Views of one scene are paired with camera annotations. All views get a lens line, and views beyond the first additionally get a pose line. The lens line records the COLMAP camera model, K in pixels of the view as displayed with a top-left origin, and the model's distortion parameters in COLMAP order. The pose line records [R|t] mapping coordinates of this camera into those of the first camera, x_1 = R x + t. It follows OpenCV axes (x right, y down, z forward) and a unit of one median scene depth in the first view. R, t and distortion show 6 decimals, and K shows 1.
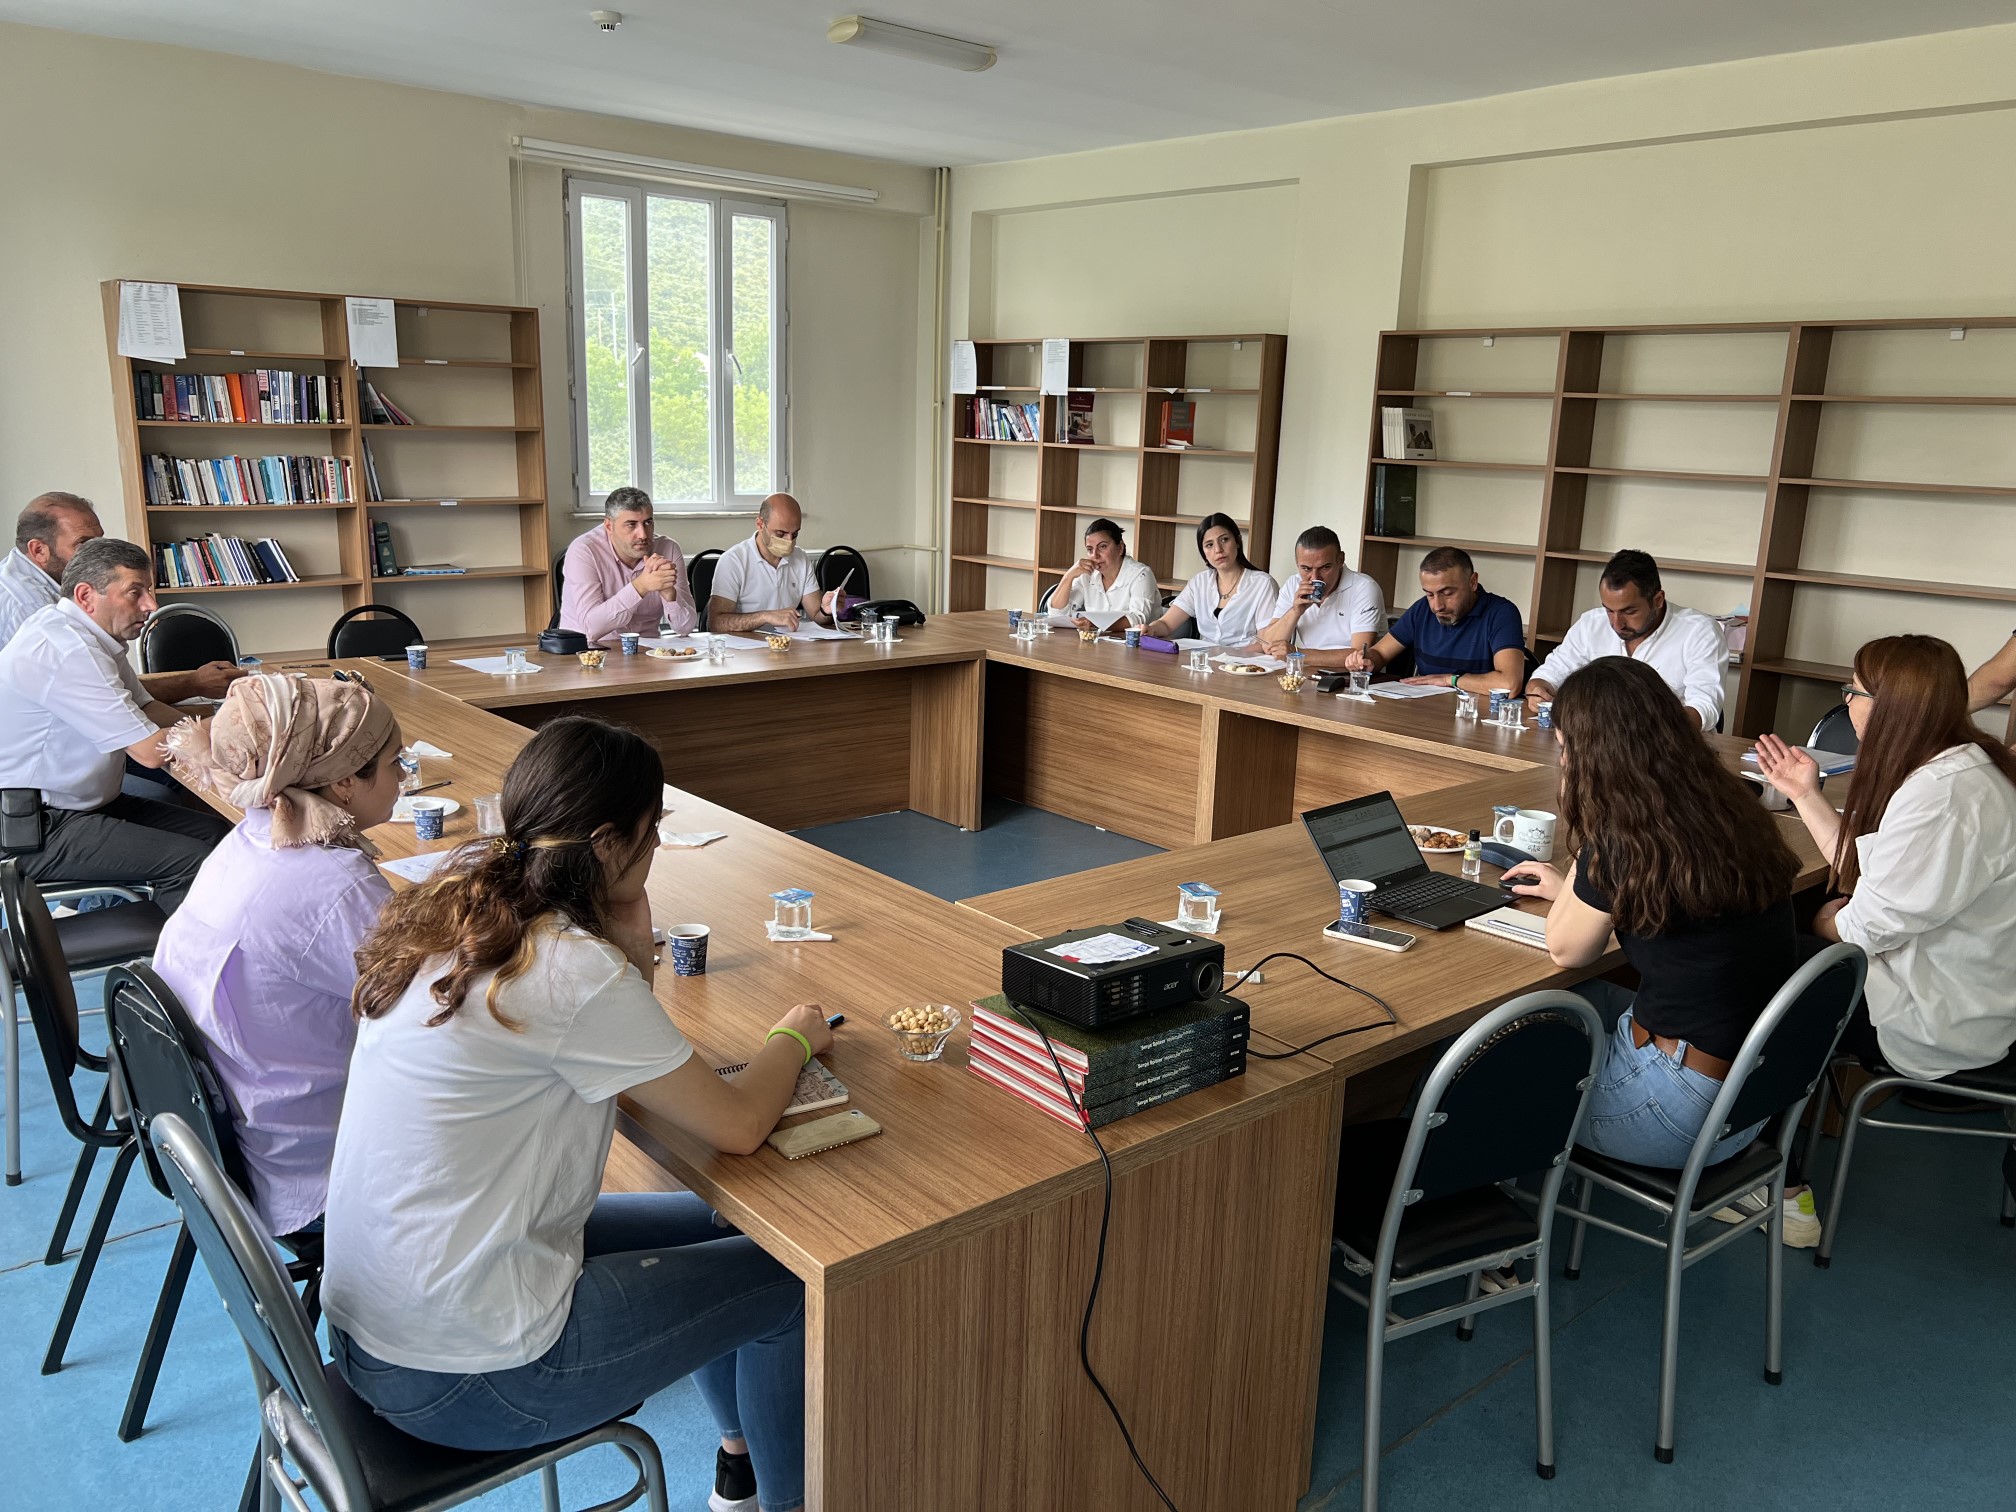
lens RADIAL K [[1521.2, 0, 1000.1], [0, 1521.2, 767.5], [0, 0, 1]] dist [0.043947, -0.068235]
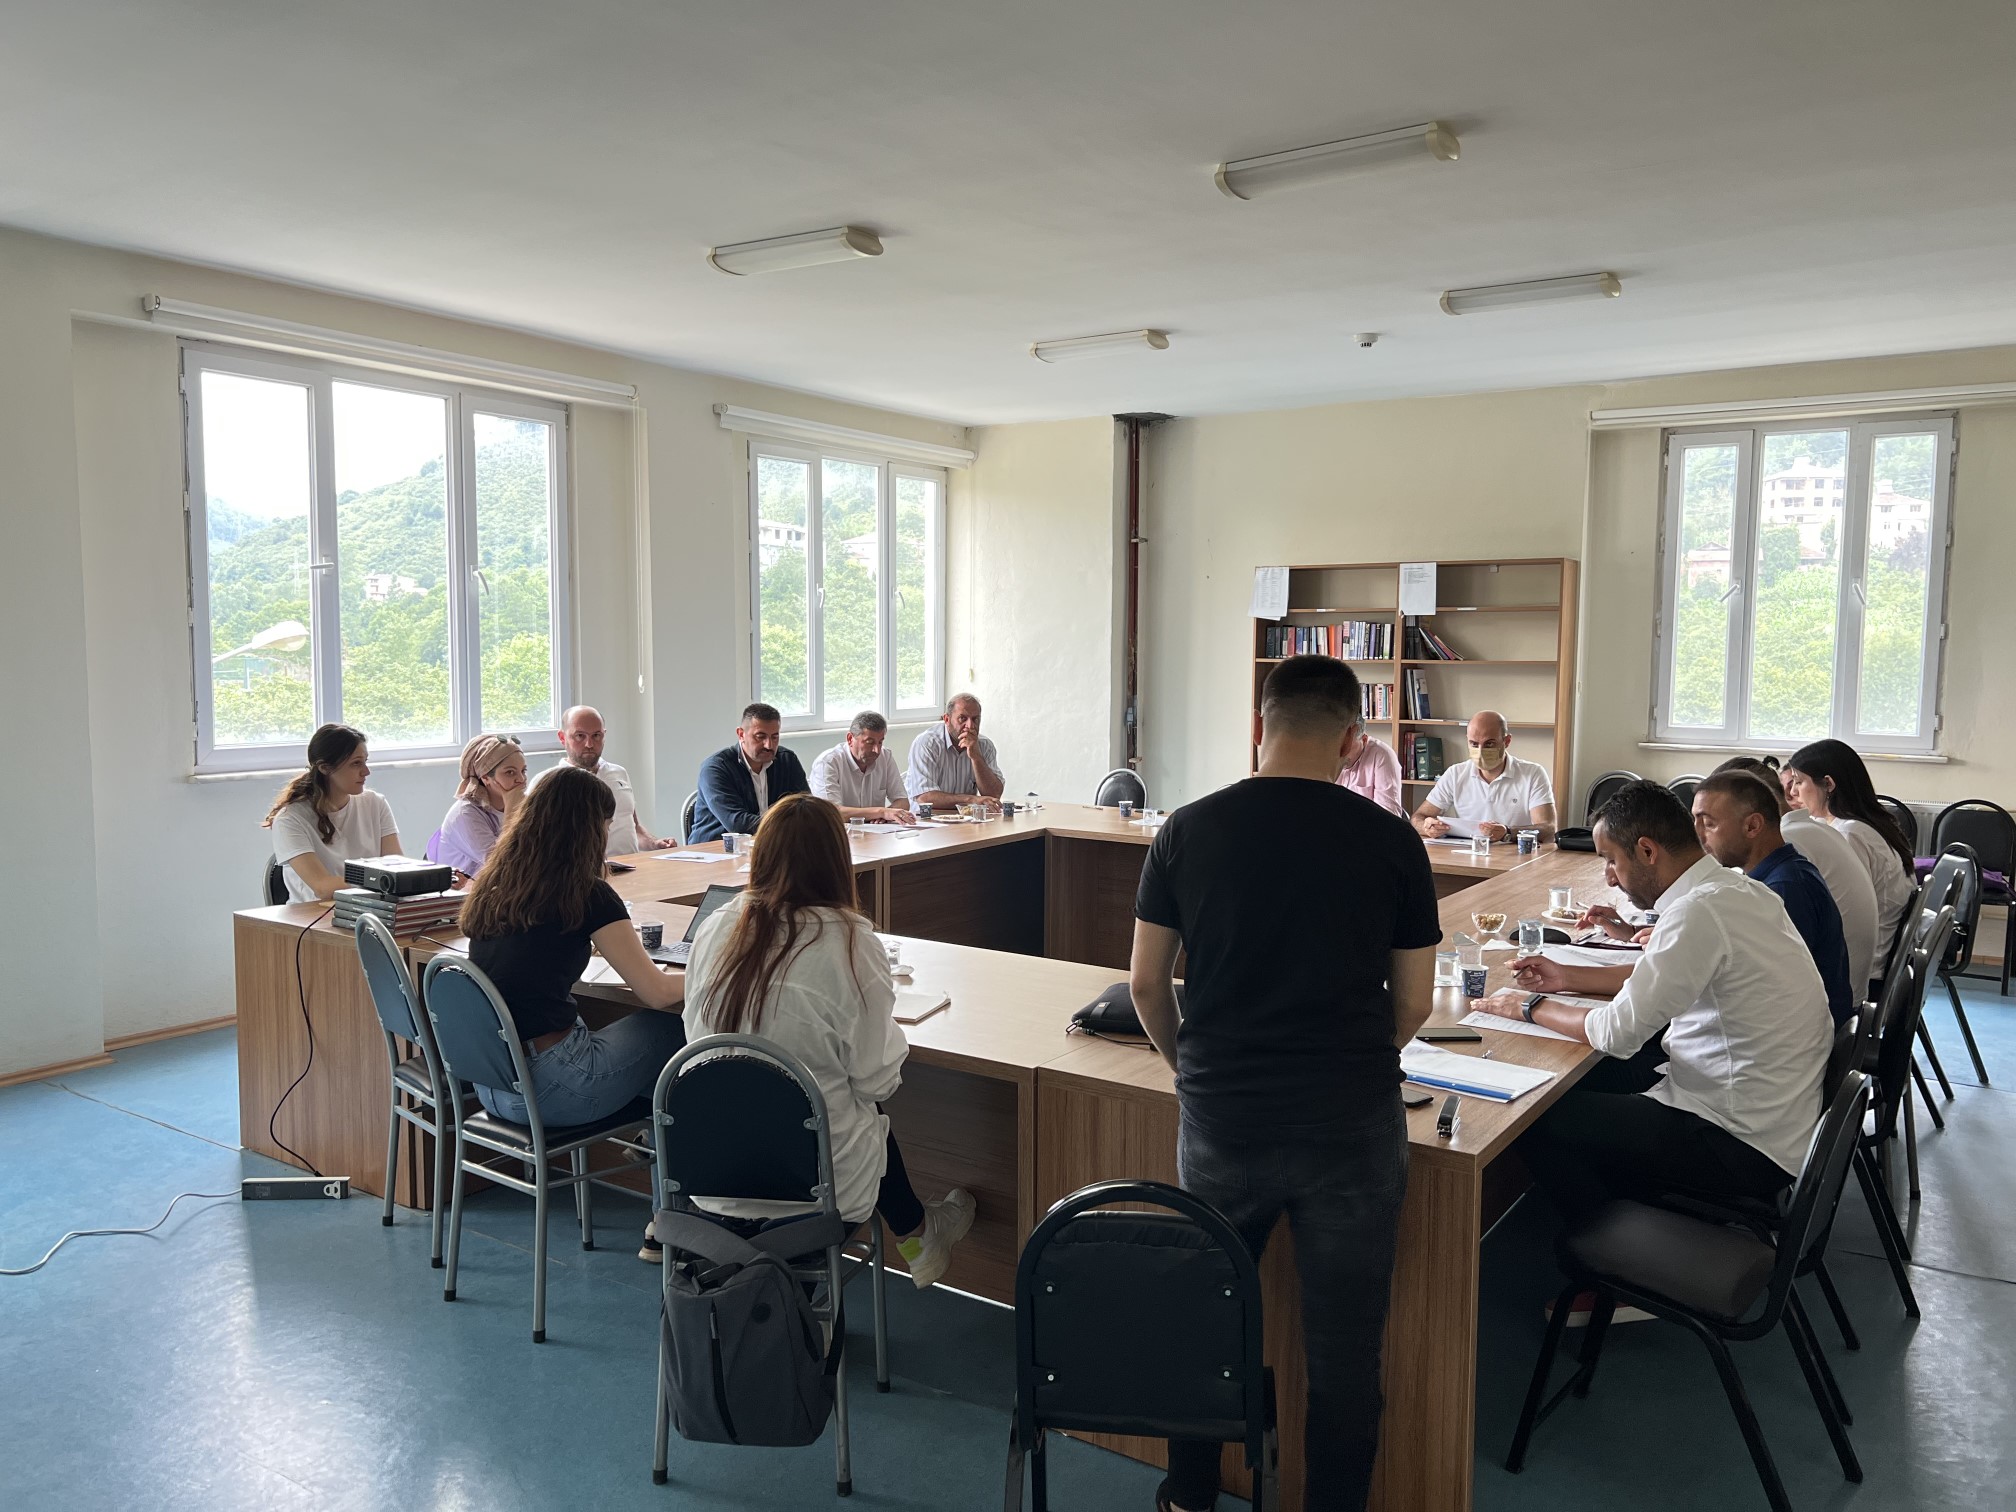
lens RADIAL K [[1518.2, 0, 968.2], [0, 1518.2, 767.7], [0, 0, 1]] dist [0.055927, -0.095890]
pose [[0.246015, 0.049486, -0.968002, 0.727256], [-0.218516, 0.975817, -0.005650, -0.049515], [0.944313, 0.212914, 0.250879, 0.355558]]
